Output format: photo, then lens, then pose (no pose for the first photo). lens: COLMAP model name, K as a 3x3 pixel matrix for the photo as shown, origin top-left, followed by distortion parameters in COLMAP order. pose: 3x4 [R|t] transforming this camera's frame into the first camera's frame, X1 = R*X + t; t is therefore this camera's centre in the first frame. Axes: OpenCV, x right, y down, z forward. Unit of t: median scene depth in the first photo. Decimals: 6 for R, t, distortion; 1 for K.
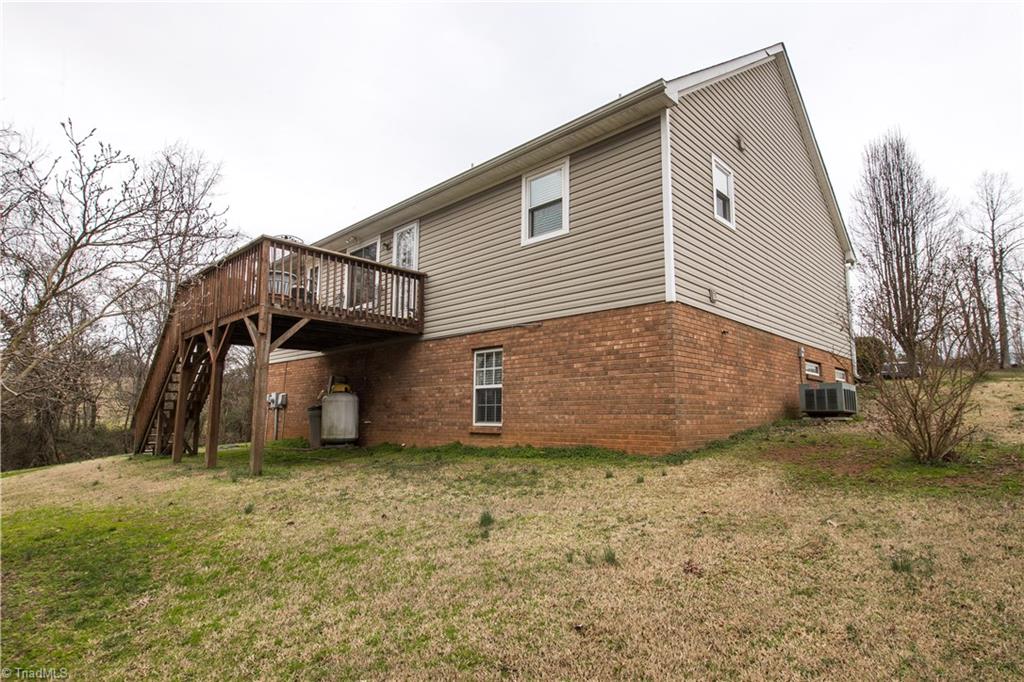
lens RADIAL K [[546.5, 0, 512.0], [0, 546.5, 341.0], [0, 0, 1]] dist [0.002620, 0.000180]
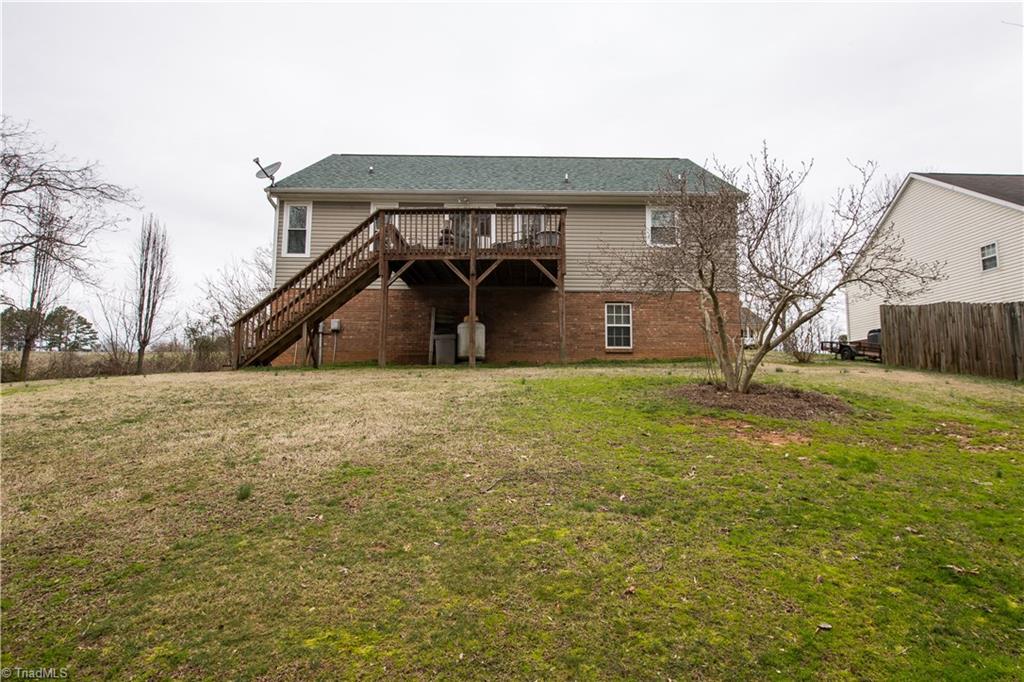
lens RADIAL K [[546.5, 0, 512.0], [0, 546.5, 341.0], [0, 0, 1]] dist [0.002620, 0.000180]
pose [[0.727695, 0.075448, 0.681739, -1.380120], [-0.102158, 0.994768, -0.001046, 0.161716], [-0.678251, -0.068884, 0.731595, -0.006587]]
